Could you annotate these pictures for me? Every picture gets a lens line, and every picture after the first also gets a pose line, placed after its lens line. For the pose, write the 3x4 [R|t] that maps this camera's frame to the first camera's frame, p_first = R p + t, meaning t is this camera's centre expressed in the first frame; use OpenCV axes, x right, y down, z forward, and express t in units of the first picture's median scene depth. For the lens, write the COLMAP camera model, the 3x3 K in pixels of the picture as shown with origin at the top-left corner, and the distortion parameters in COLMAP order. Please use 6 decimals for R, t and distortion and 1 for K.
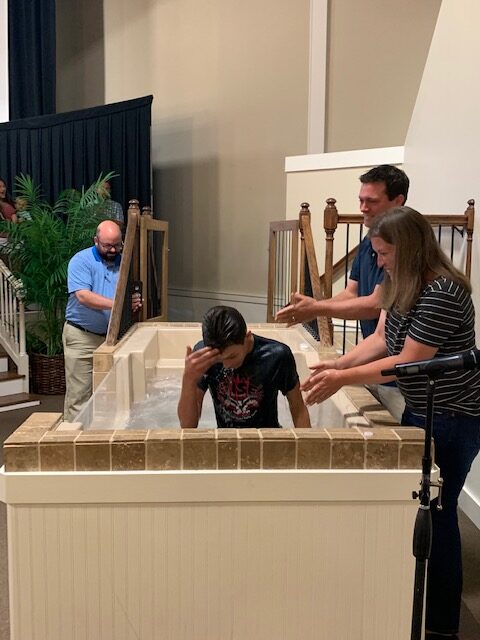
lens RADIAL K [[680.0, 0, 242.5], [0, 680.0, 335.2], [0, 0, 1]] dist [0.052474, 0.000000]
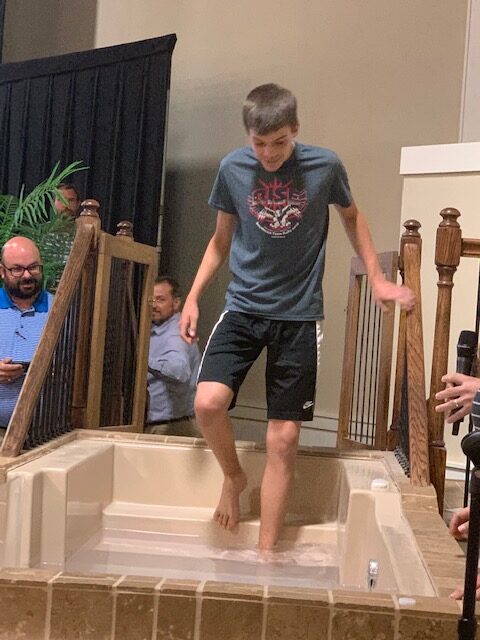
lens RADIAL K [[1357.8, 0, 239.6], [0, 1357.8, 319.5], [0, 0, 1]] dist [0.045984, 0.000000]
pose [[0.993943, 0.052435, -0.096581, 0.146464], [-0.066047, 0.987426, -0.143623, 0.089895], [0.087836, 0.149132, 0.984908, -0.066739]]
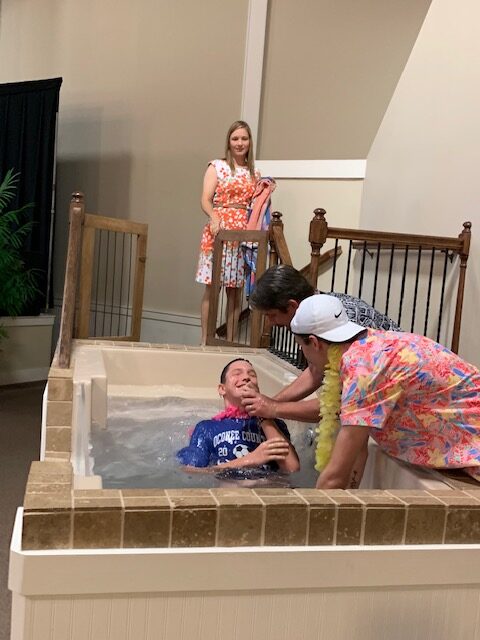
lens RADIAL K [[737.1, 0, 238.6], [0, 737.1, 317.4], [0, 0, 1]] dist [0.030882, 0.000000]
pose [[0.982769, 0.050863, 0.177704, -0.266416], [-0.041641, 0.997604, -0.055248, -0.008263], [-0.180088, 0.046896, 0.982532, 0.184987]]
